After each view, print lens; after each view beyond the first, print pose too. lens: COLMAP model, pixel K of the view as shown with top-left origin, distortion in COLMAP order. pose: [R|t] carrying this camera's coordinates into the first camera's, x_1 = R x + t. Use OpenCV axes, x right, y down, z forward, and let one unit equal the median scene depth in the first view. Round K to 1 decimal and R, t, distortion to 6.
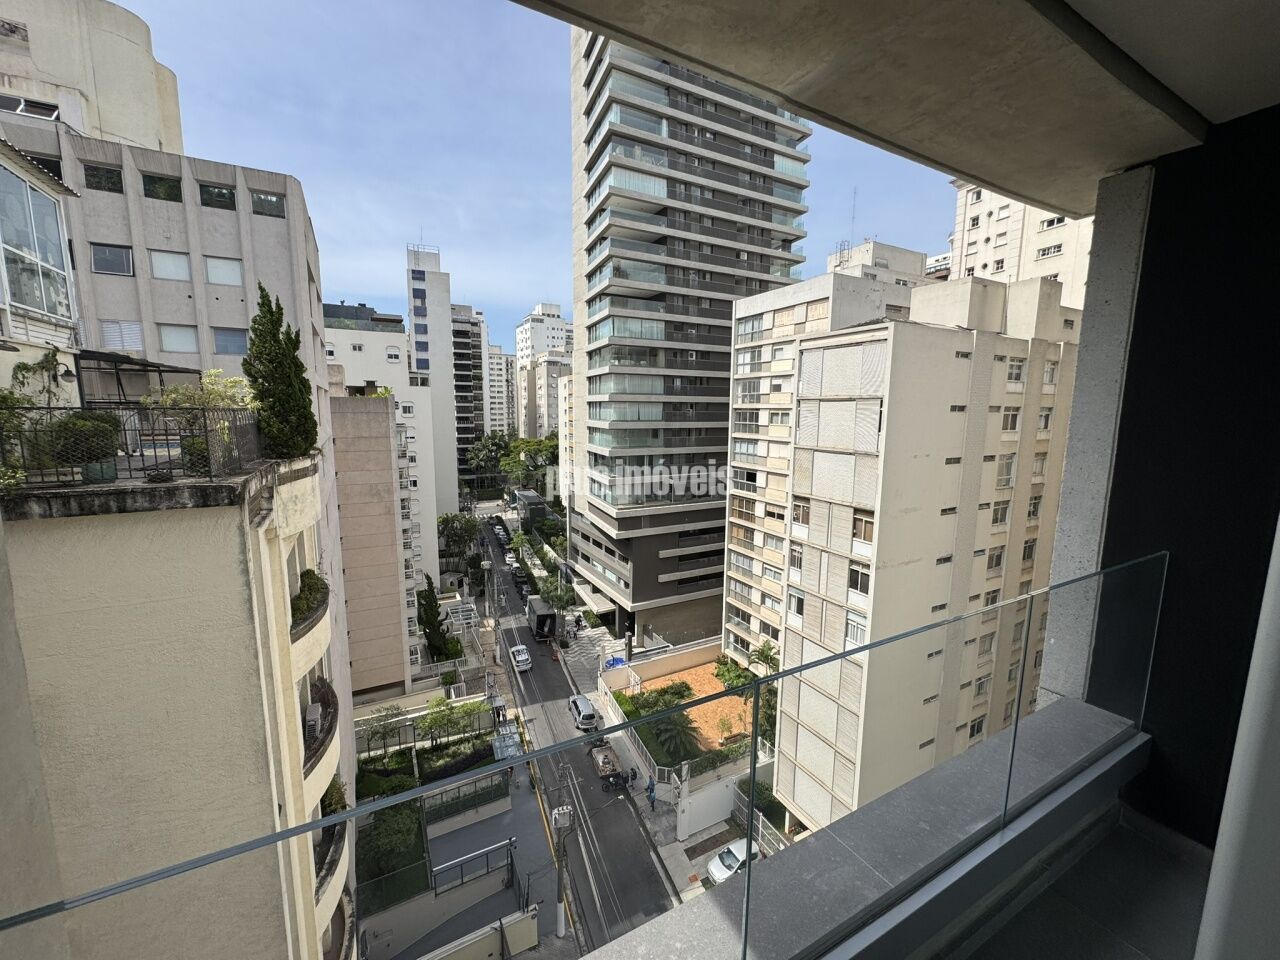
lens RADIAL K [[510.7, 0, 638.4], [0, 510.7, 480.9], [0, 0, 1]] dist [-0.001125, 0.000199]
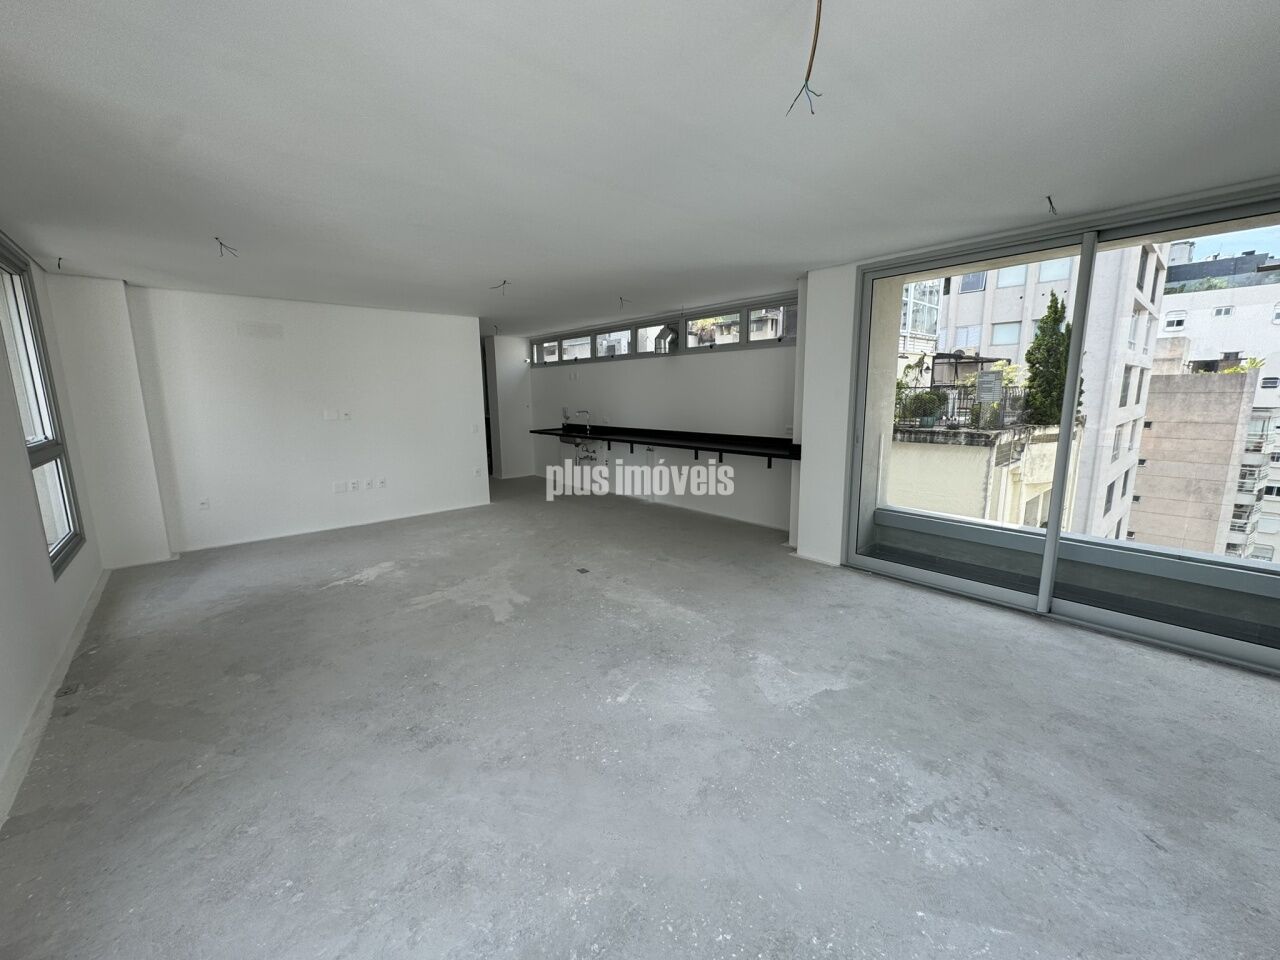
lens RADIAL K [[508.0, 0, 638.2], [0, 508.0, 481.9], [0, 0, 1]] dist [-0.001471, -0.000035]
pose [[0.216716, 0.157450, -0.963454, 0.352969], [-0.123327, 0.983417, 0.132971, 0.053592], [0.968413, 0.090003, 0.232540, -0.284988]]
